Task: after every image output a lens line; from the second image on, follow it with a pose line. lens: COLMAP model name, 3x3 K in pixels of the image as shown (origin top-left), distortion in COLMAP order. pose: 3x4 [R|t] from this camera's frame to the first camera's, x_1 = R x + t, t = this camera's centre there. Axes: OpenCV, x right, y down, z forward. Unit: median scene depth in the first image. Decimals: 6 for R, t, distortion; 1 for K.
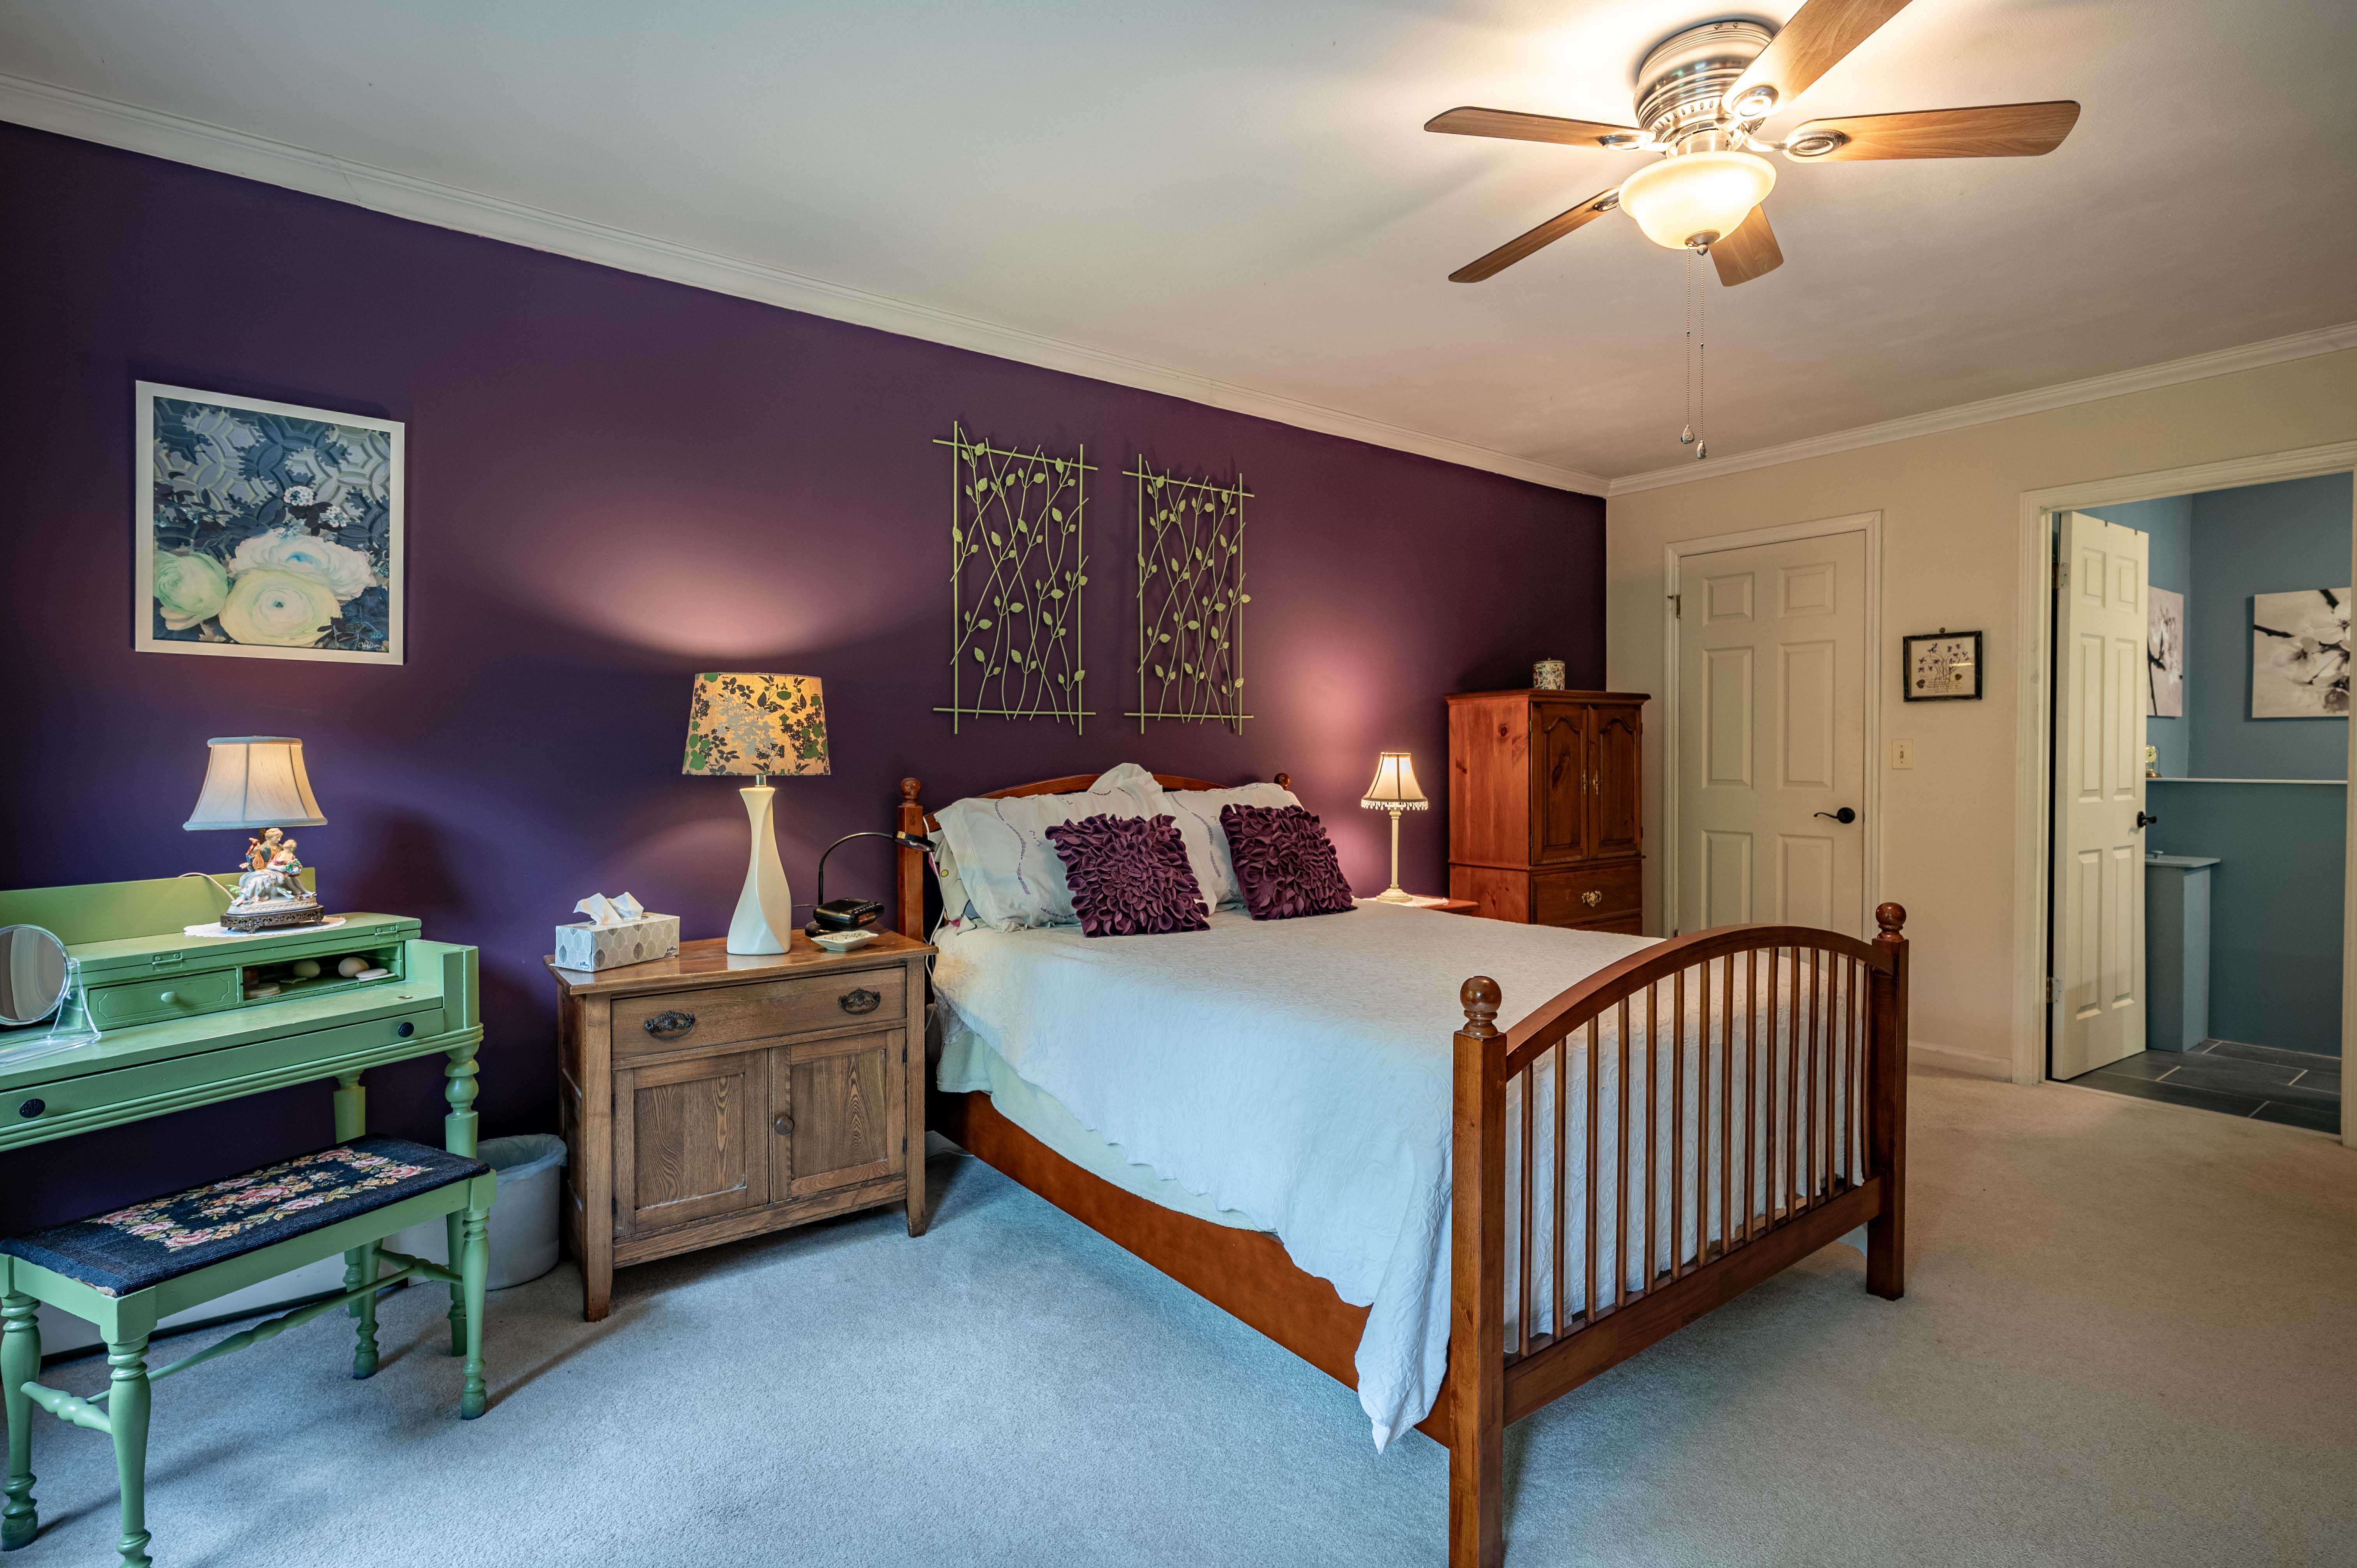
lens RADIAL K [[1159.2, 0, 1180.5], [0, 1159.2, 771.1], [0, 0, 1]] dist [-0.003682, 0.004232]
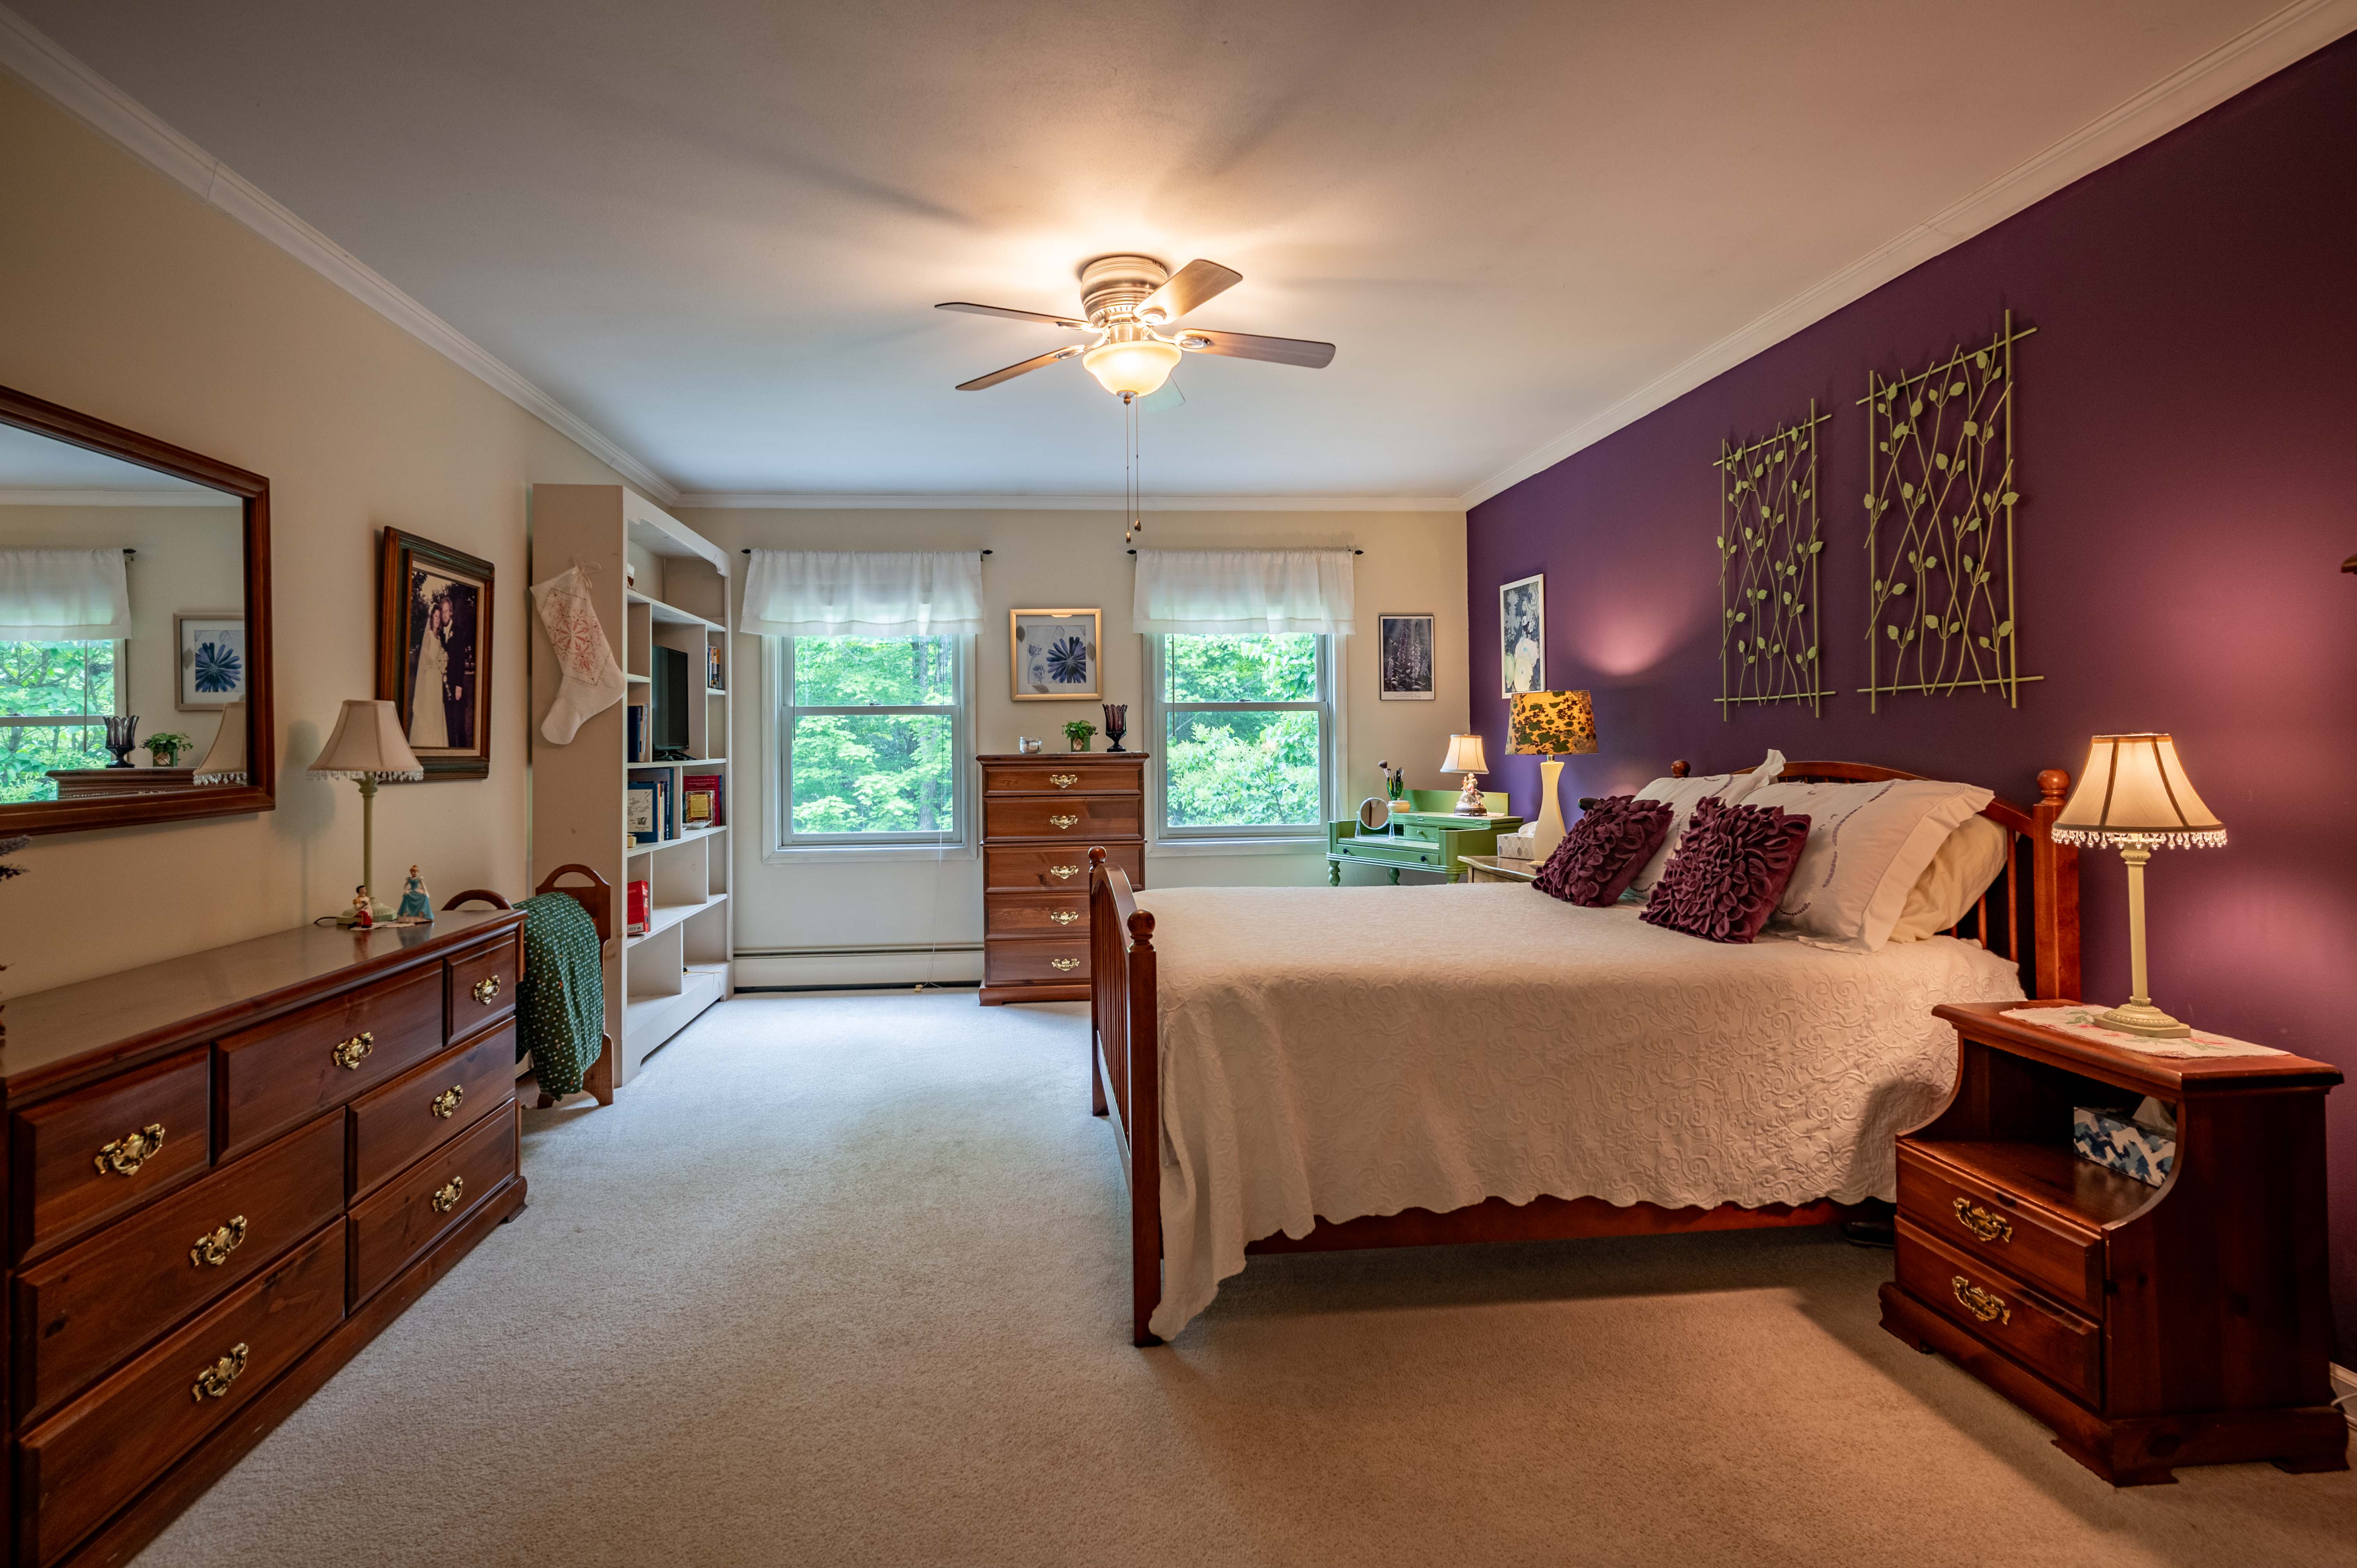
lens RADIAL K [[1159.2, 0, 1119.6], [0, 1159.2, 744.4], [0, 0, 1]] dist [-0.003682, 0.004232]
pose [[-0.544839, 0.006063, -0.838518, 1.008910], [-0.000603, 0.999971, 0.007622, -0.017528], [0.838540, 0.004658, -0.544820, 1.076482]]
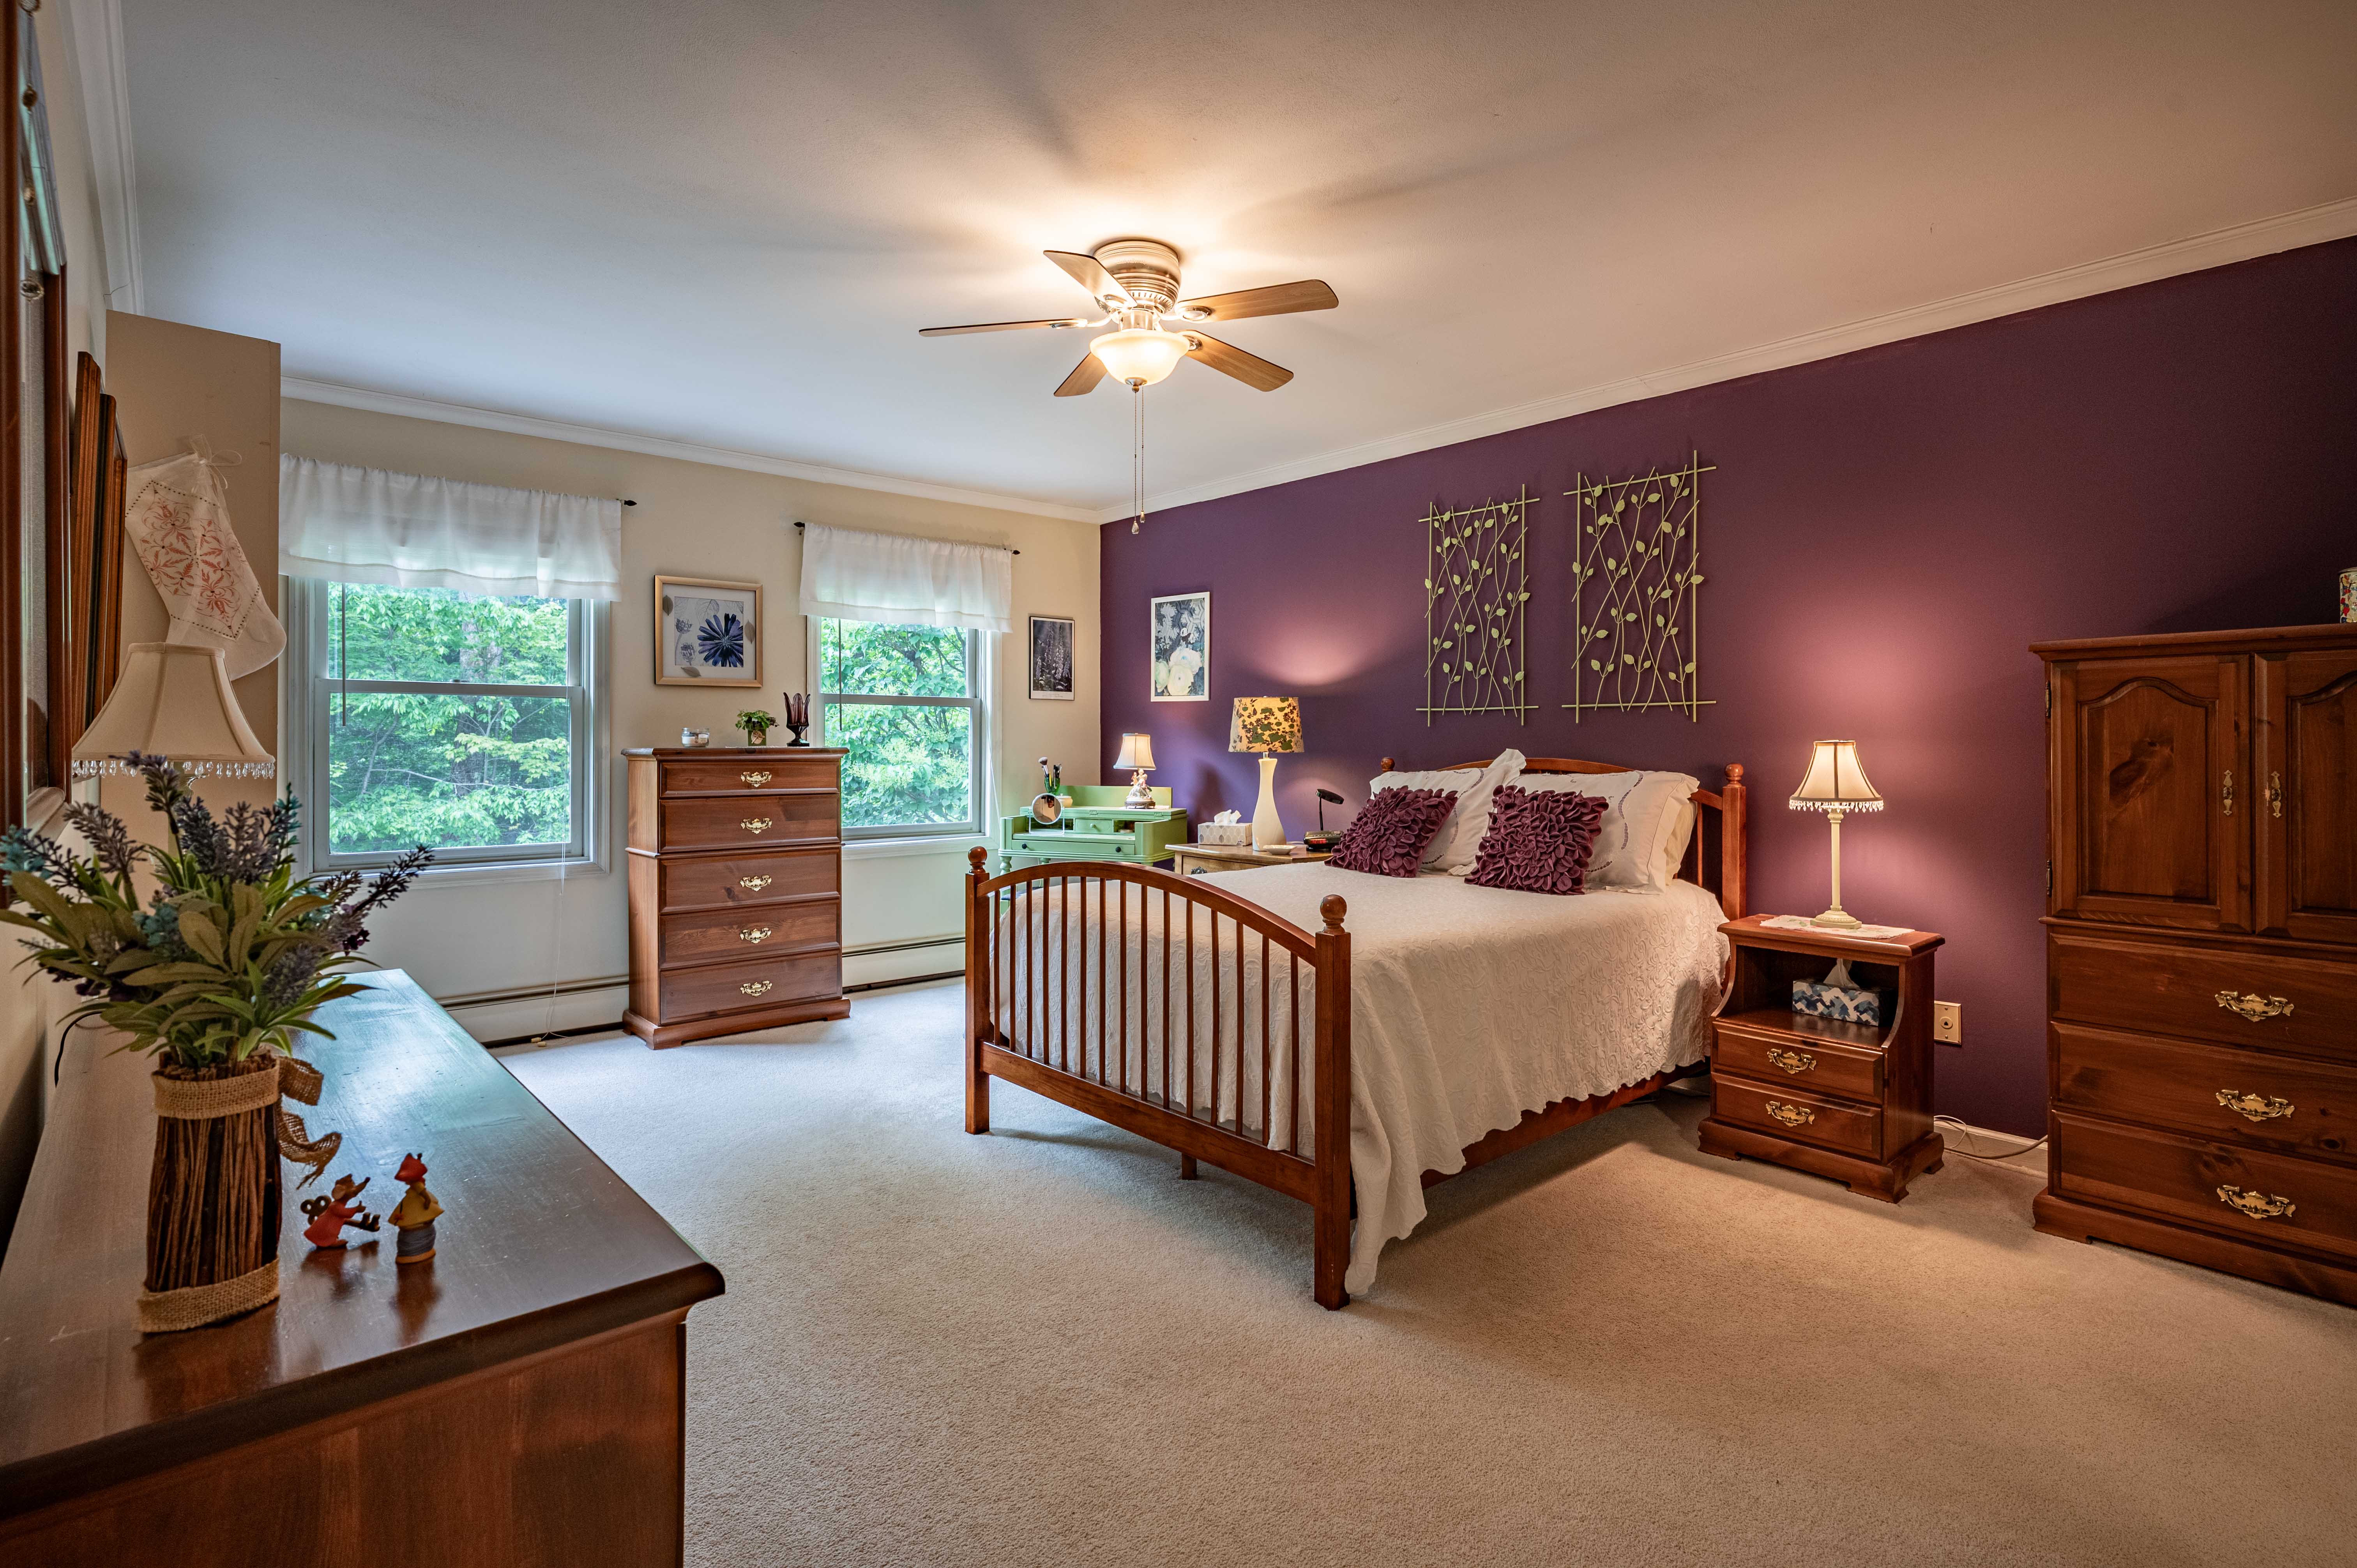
lens RADIAL K [[1159.2, 0, 1193.5], [0, 1159.2, 752.2], [0, 0, 1]] dist [-0.003682, 0.004232]
pose [[0.070319, 0.010069, -0.997474, 1.132017], [-0.016536, 0.999823, 0.008927, -0.008648], [0.997387, 0.015867, 0.070473, 0.597898]]
